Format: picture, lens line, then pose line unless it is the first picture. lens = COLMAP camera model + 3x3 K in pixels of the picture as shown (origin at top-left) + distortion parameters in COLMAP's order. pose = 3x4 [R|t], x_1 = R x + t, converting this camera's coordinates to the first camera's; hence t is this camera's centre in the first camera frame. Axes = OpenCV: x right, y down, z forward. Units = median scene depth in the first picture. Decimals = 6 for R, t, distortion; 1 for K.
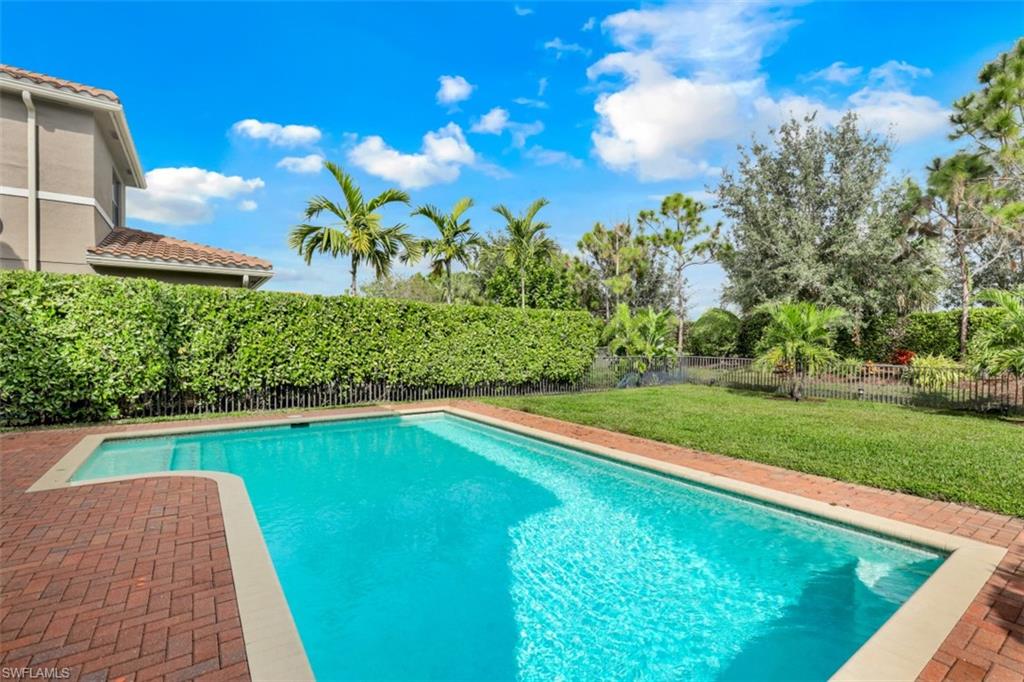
lens RADIAL K [[483.6, 0, 517.2], [0, 483.6, 341.9], [0, 0, 1]] dist [-0.000963, 0.000438]
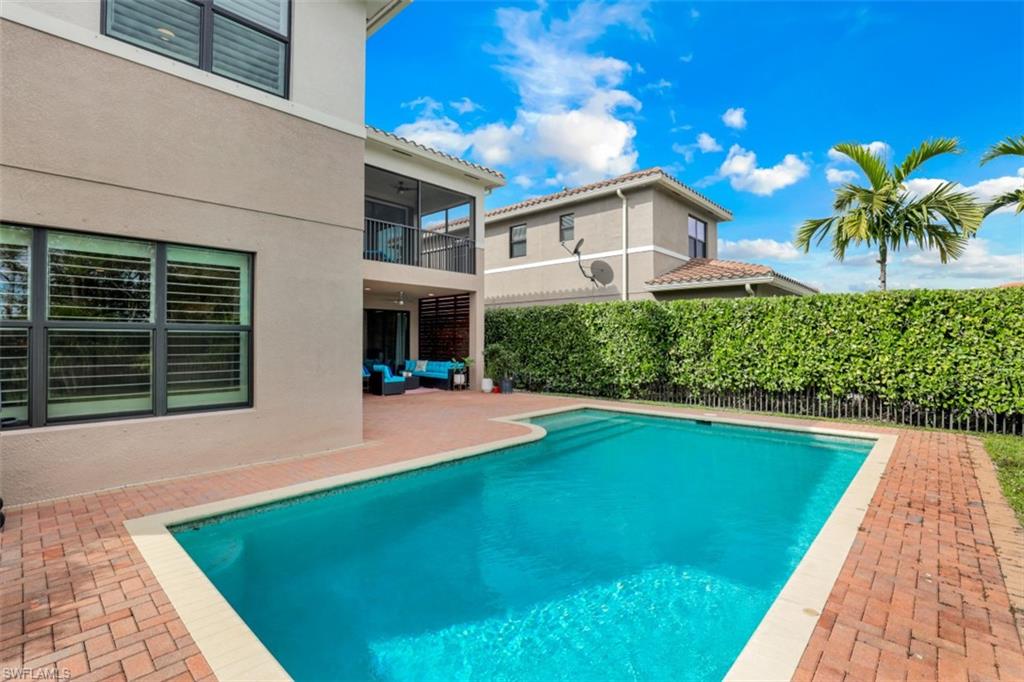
lens RADIAL K [[483.6, 0, 517.2], [0, 483.6, 341.9], [0, 0, 1]] dist [-0.000963, 0.000438]
pose [[0.219838, -0.006669, -0.975514, 0.426166], [-0.001846, 0.999972, -0.007252, 0.000383], [0.975535, 0.003395, 0.219819, 0.291947]]
